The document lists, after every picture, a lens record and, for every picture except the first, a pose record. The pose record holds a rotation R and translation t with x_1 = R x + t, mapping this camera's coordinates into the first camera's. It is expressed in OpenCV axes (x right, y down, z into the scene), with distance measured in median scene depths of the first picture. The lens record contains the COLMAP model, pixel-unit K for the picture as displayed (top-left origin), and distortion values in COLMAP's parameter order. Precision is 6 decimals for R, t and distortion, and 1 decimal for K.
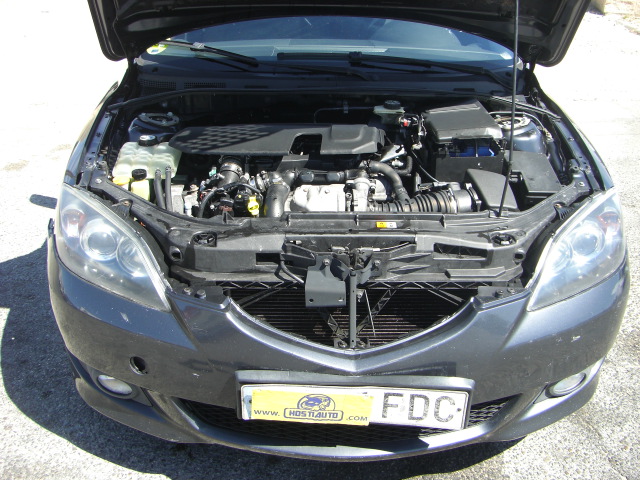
lens RADIAL K [[722.2, 0, 318.5], [0, 722.2, 207.1], [0, 0, 1]] dist [-0.170417, 0.071886]
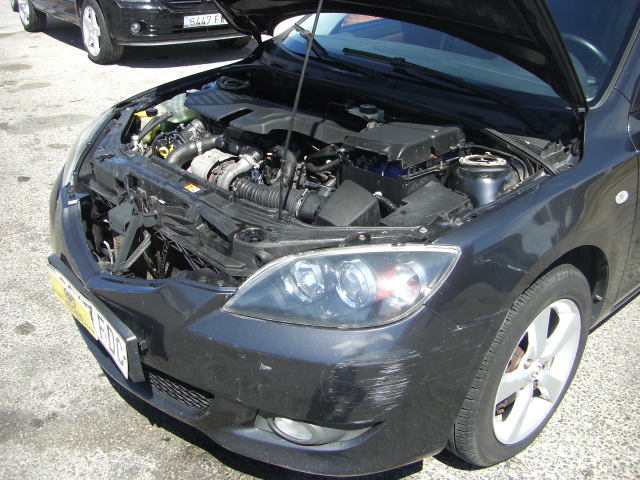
lens RADIAL K [[722.2, 0, 318.5], [0, 722.2, 207.1], [0, 0, 1]] dist [-0.170417, 0.071886]
pose [[0.662478, 0.286496, -0.692129, 0.995390], [-0.320154, 0.943620, 0.084158, -0.102027], [0.677218, 0.165835, 0.716851, 0.375651]]
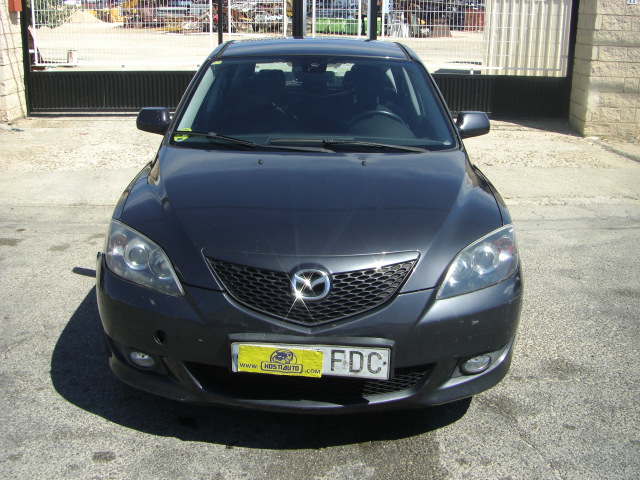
lens RADIAL K [[722.2, 0, 318.5], [0, 722.2, 207.1], [0, 0, 1]] dist [-0.170417, 0.071886]
pose [[0.999587, -0.001461, -0.028714, 0.101694], [-0.004074, 0.981430, -0.191778, 0.239640], [0.028461, 0.191816, 0.981018, -0.429750]]
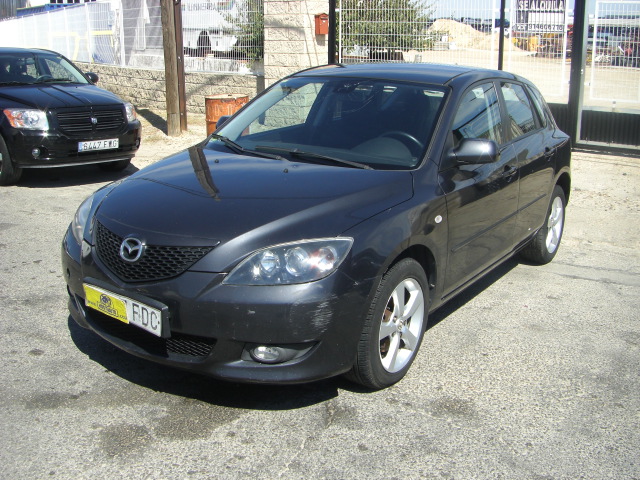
lens RADIAL K [[722.2, 0, 318.5], [0, 722.2, 207.1], [0, 0, 1]] dist [-0.170417, 0.071886]
pose [[0.817320, 0.124308, -0.562615, 1.367966], [-0.251768, 0.955349, -0.154665, 0.177274], [0.518268, 0.268059, 0.812122, -0.263849]]
